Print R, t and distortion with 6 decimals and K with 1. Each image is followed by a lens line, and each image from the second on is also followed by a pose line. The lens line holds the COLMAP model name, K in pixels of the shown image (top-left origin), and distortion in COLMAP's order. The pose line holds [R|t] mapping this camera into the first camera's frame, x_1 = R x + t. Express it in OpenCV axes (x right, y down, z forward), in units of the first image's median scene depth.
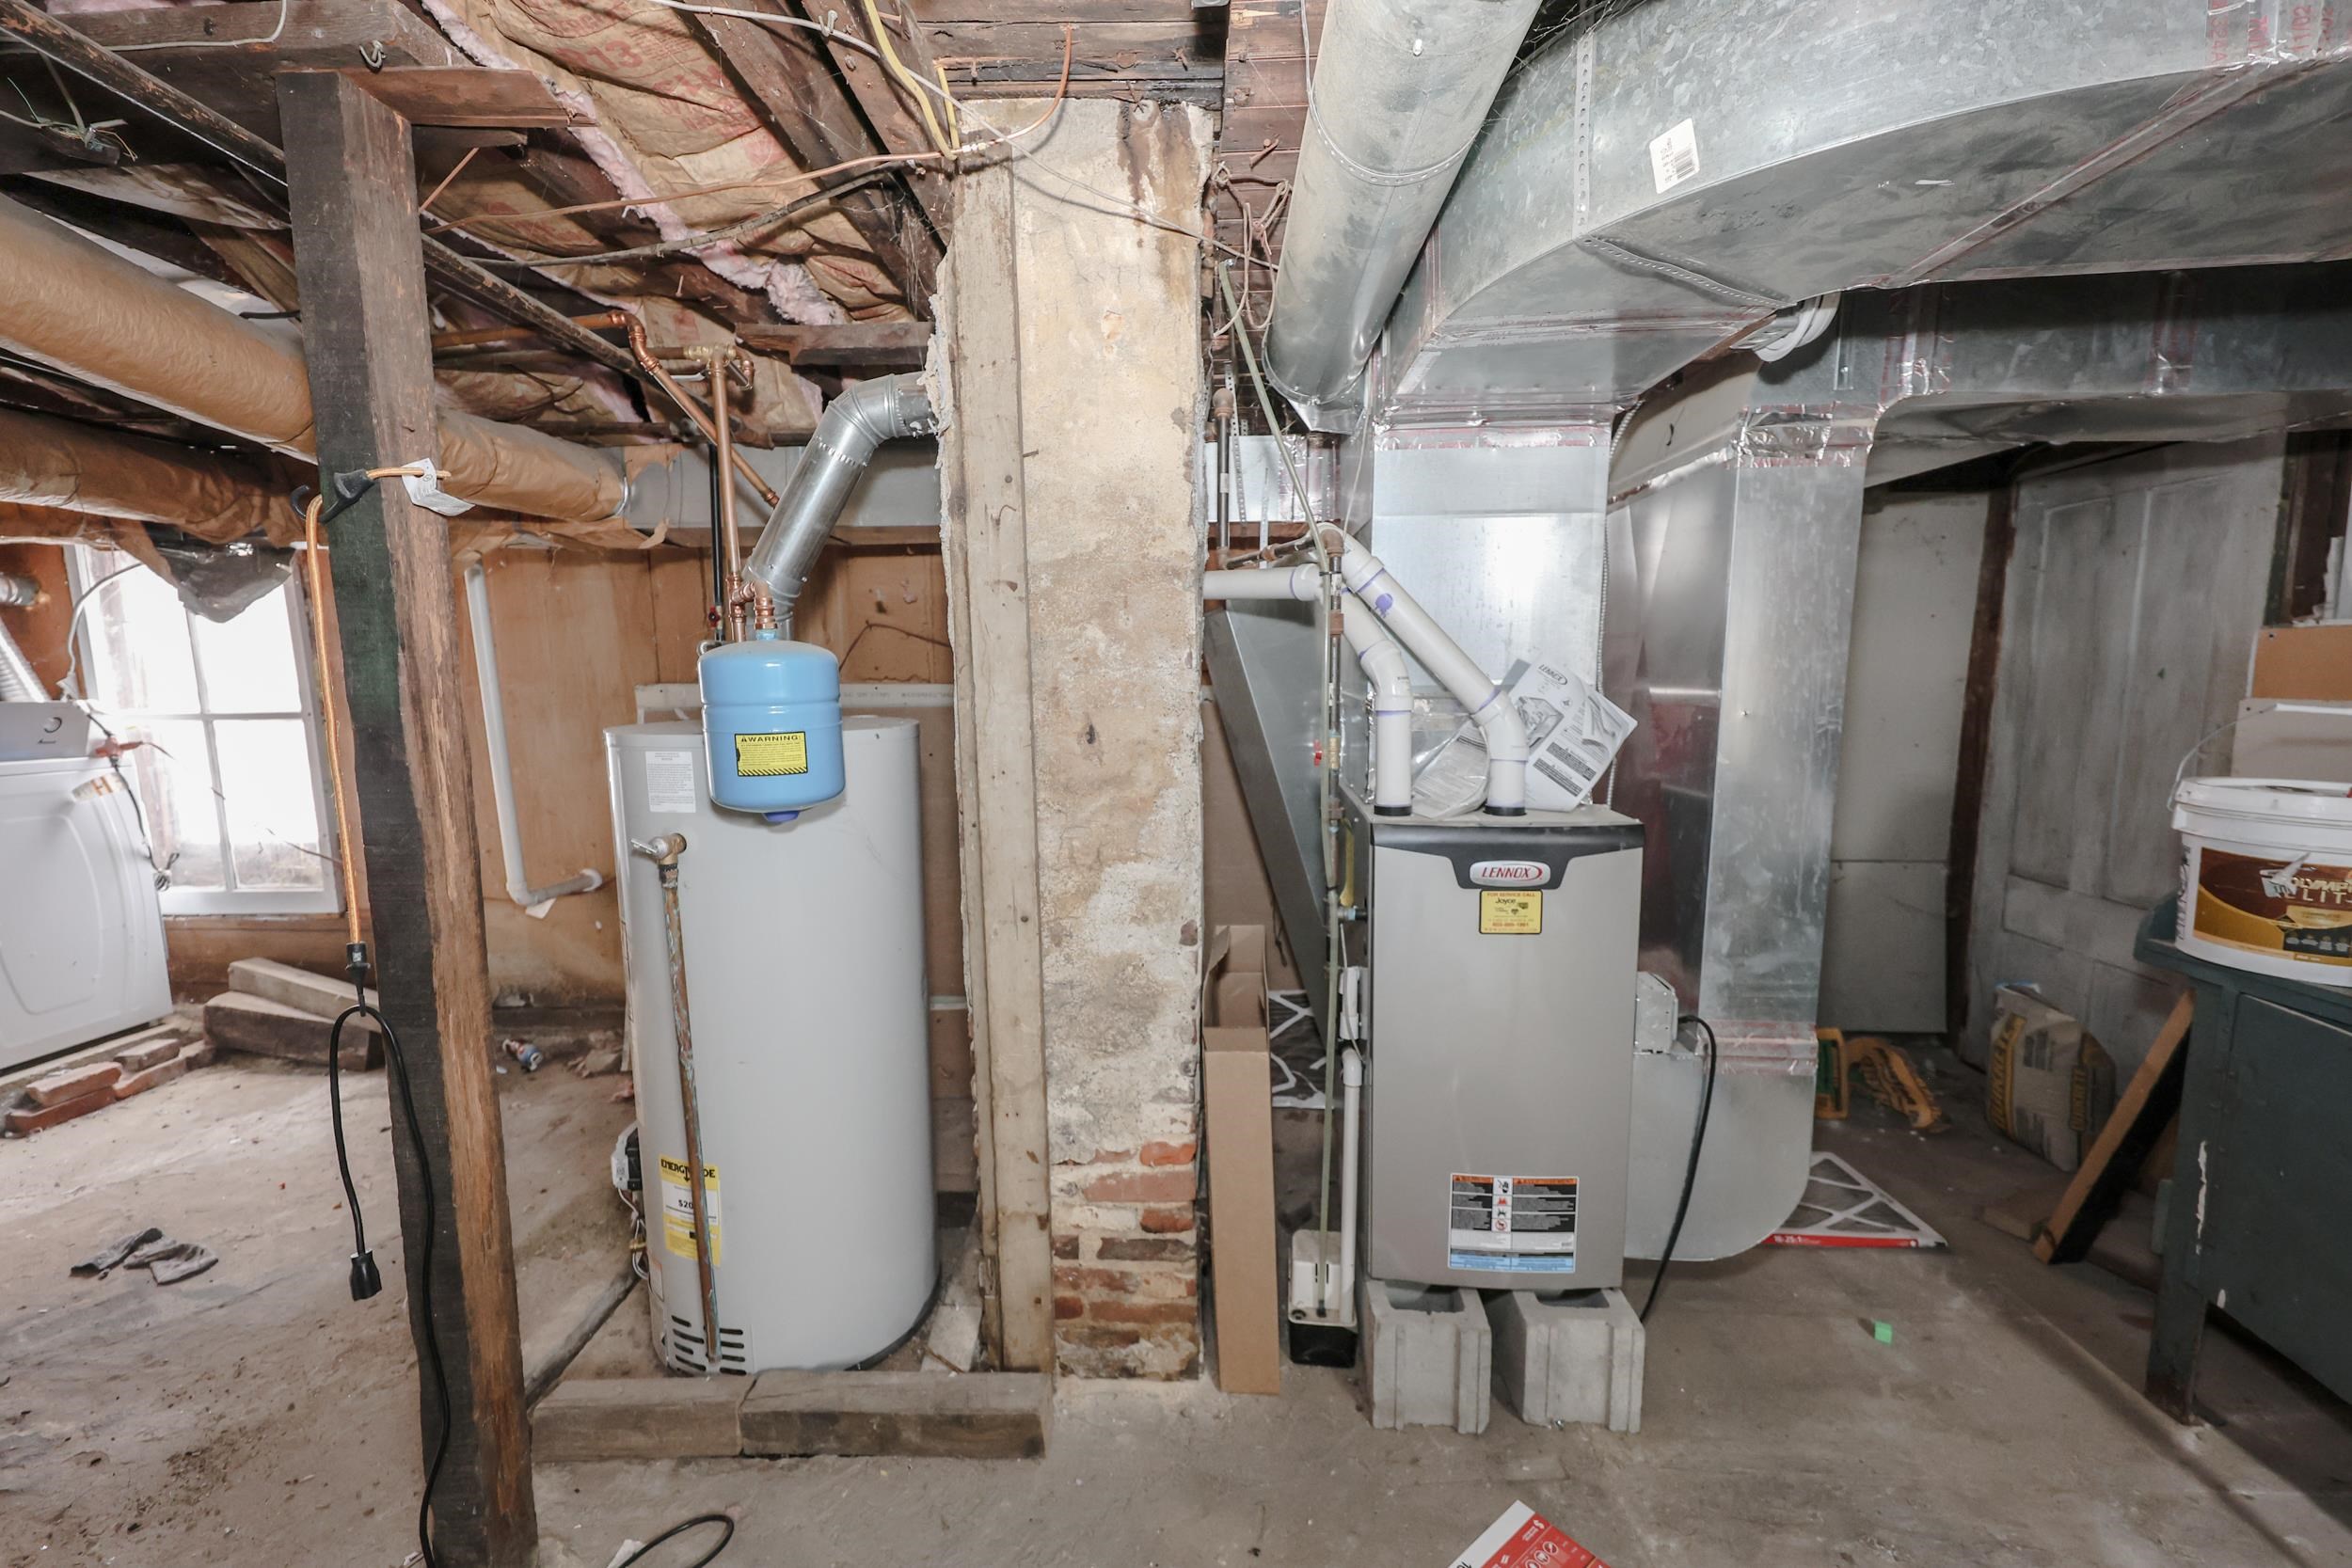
lens RADIAL K [[975.1, 0, 1169.8], [0, 975.1, 781.0], [0, 0, 1]] dist [-0.008102, -0.000150]
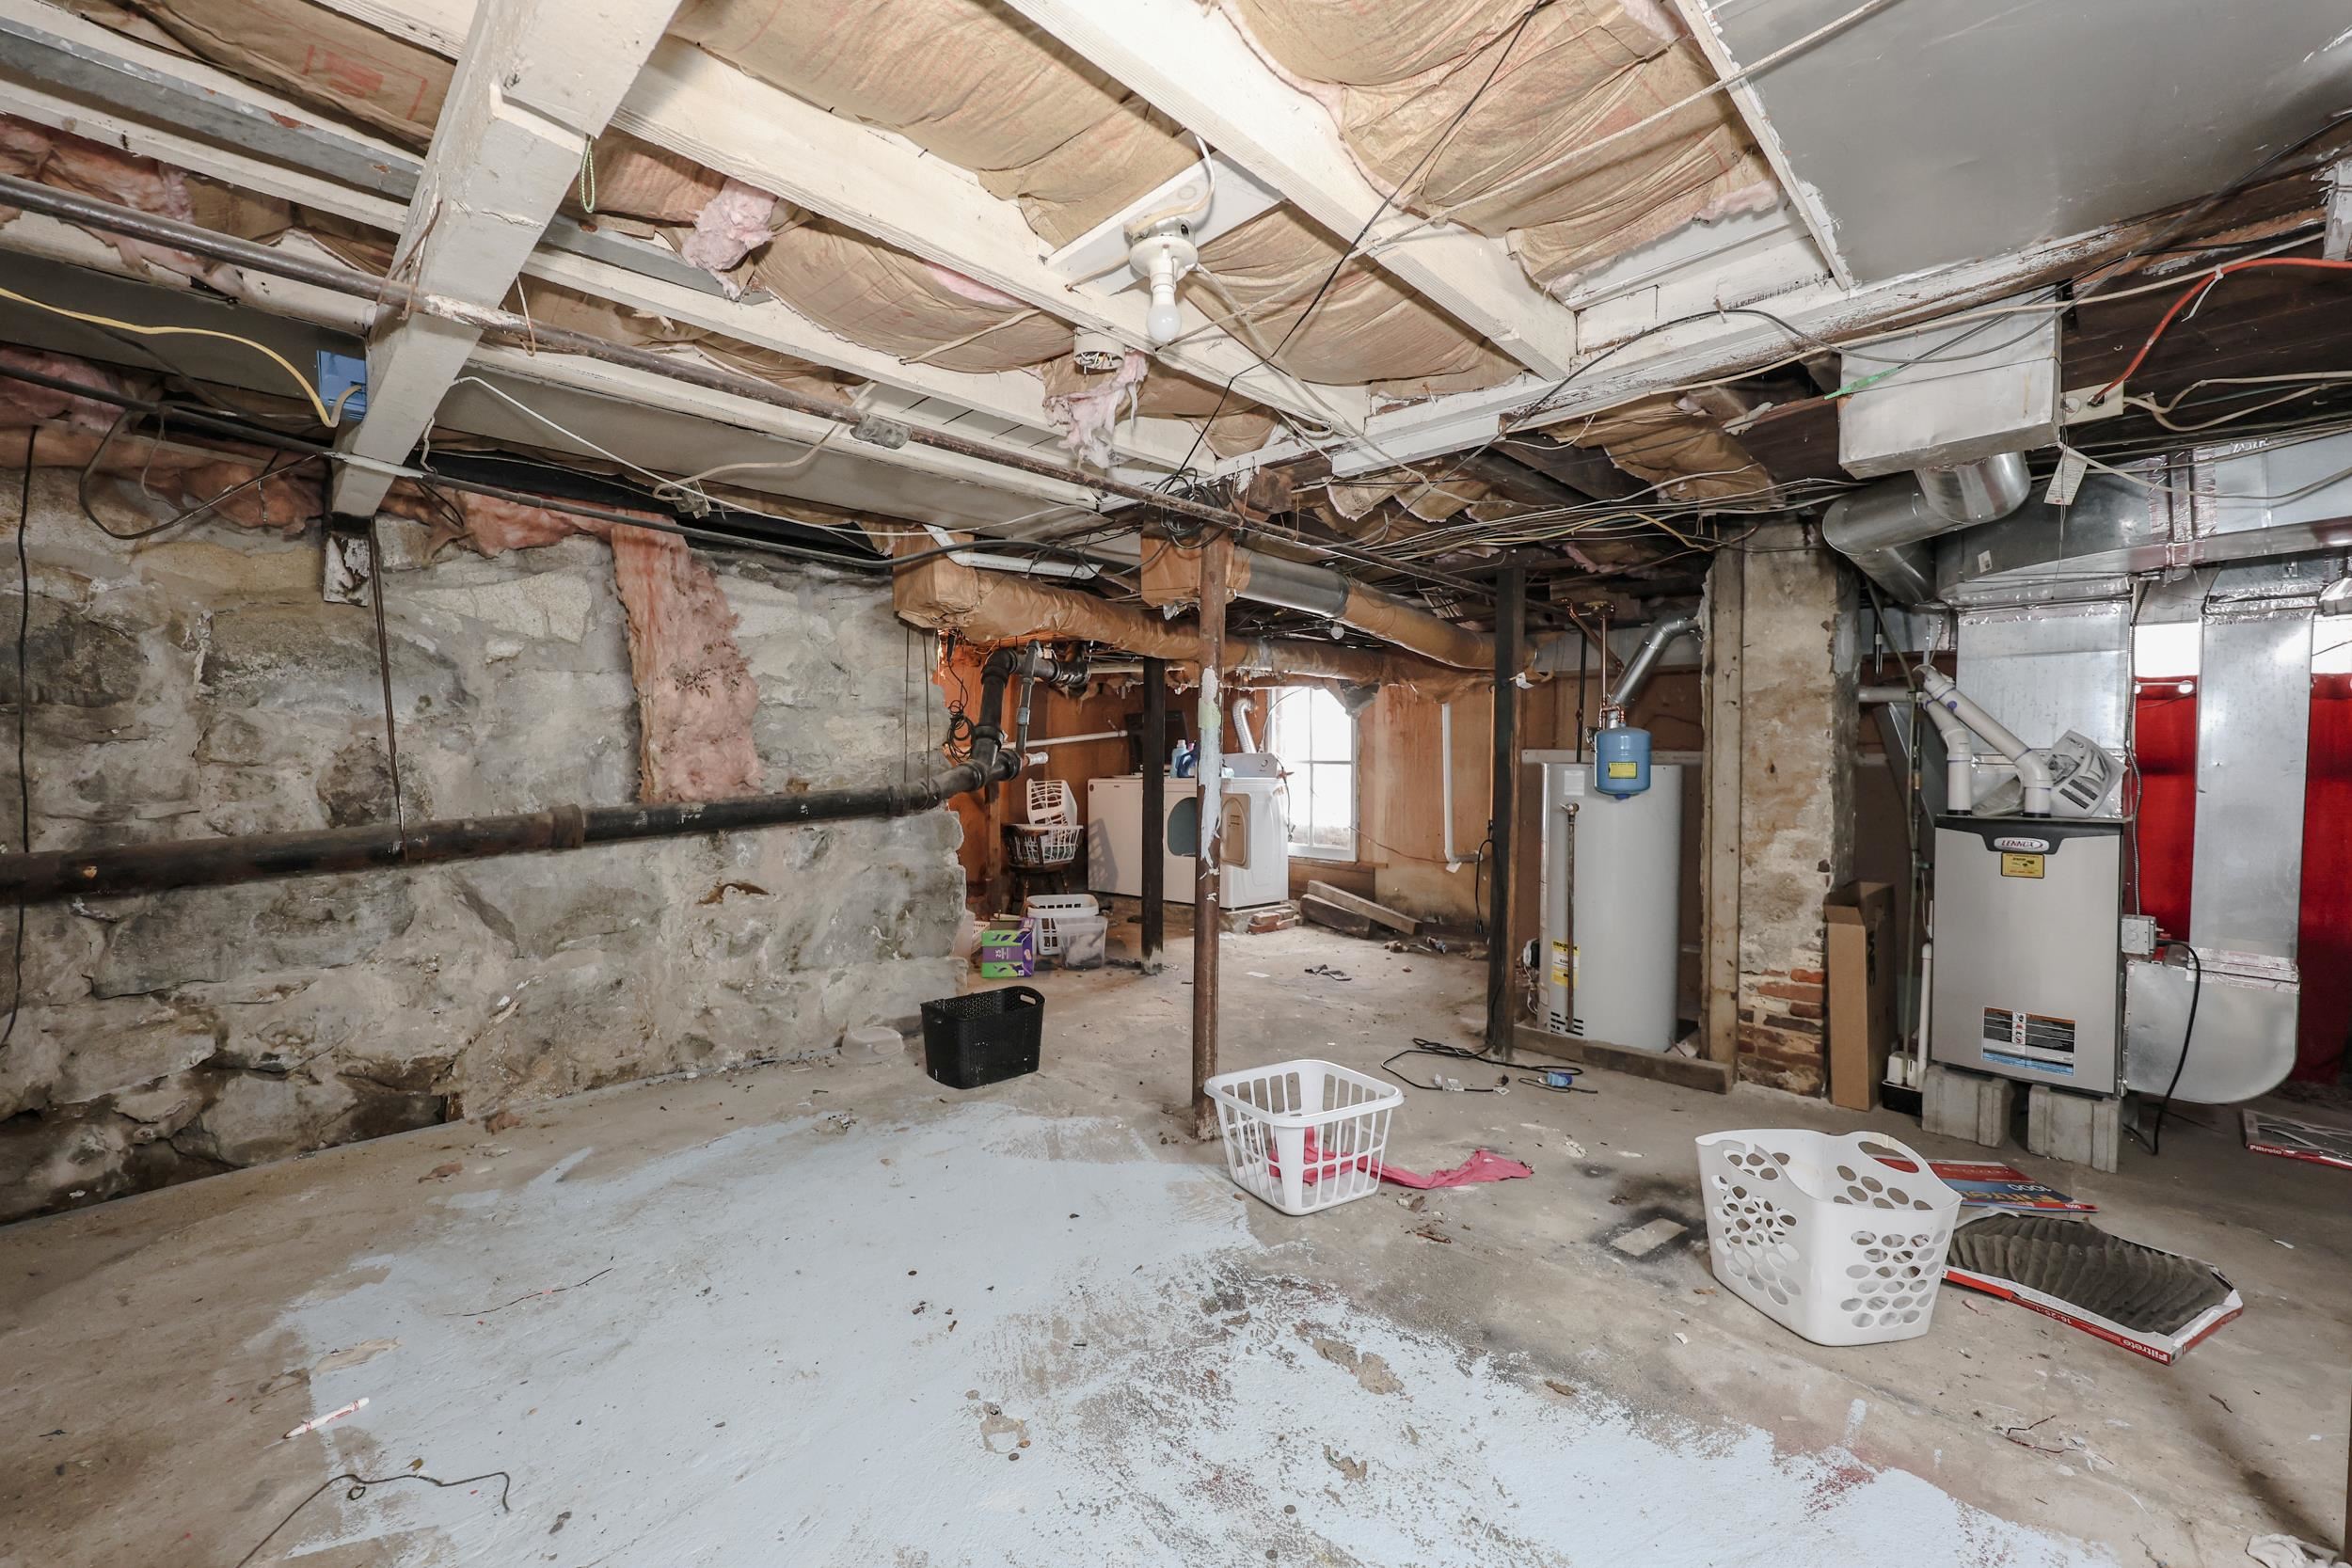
lens RADIAL K [[929.5, 0, 1177.7], [0, 929.5, 791.5], [0, 0, 1]] dist [-0.000139, 0.006768]
pose [[0.732210, 0.040490, -0.679874, 0.349038], [-0.084251, 0.995949, -0.031423, 0.173657], [0.675848, 0.080288, 0.732655, -1.366308]]
